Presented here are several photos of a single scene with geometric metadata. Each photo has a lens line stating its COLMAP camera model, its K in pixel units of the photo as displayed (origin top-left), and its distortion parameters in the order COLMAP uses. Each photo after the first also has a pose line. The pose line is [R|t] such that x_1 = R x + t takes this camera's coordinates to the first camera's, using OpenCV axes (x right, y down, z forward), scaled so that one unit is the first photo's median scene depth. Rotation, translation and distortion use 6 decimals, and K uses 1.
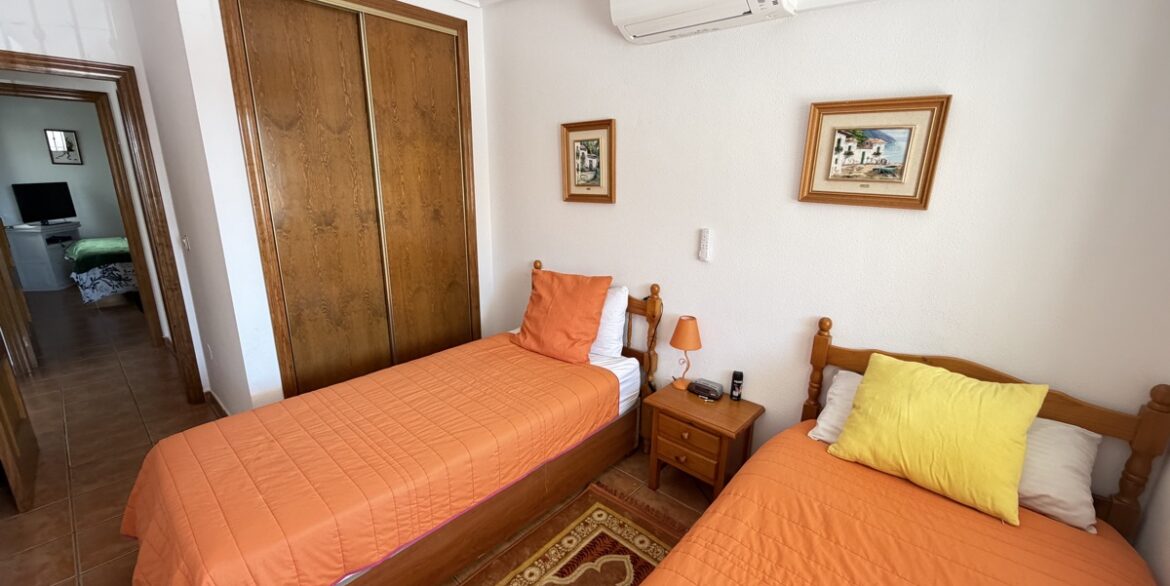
lens RADIAL K [[466.3, 0, 583.0], [0, 466.3, 295.4], [0, 0, 1]] dist [0.000713, -0.000194]
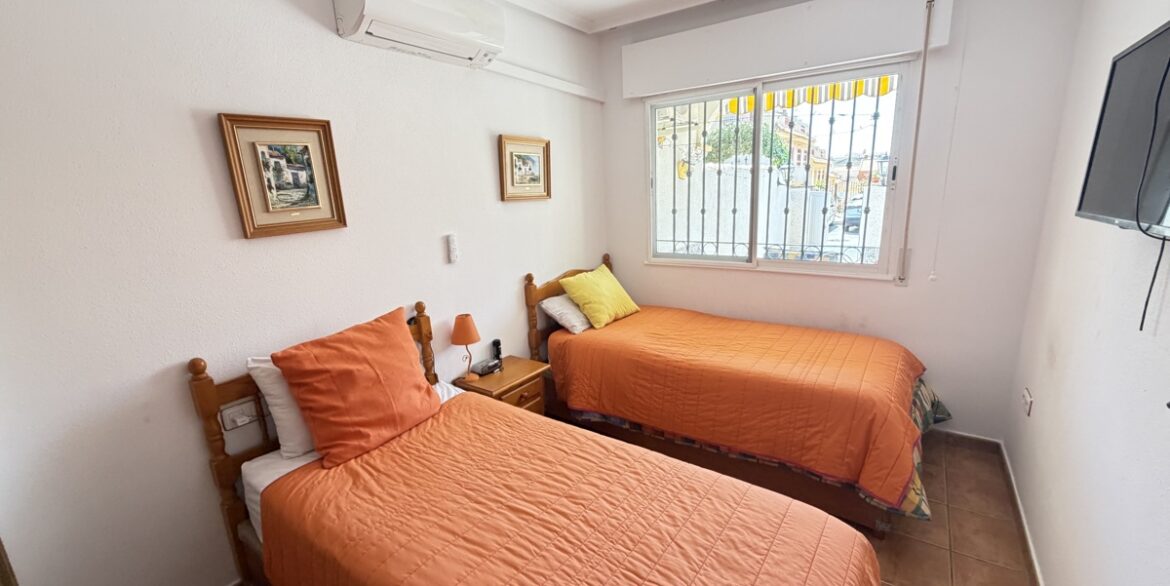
lens RADIAL K [[466.3, 0, 583.0], [0, 466.3, 295.4], [0, 0, 1]] dist [0.000713, -0.000194]
pose [[-0.110215, -0.246679, 0.962810, -0.763192], [0.284475, 0.920355, 0.268366, -0.188244], [-0.952327, 0.303473, -0.031263, 0.675406]]
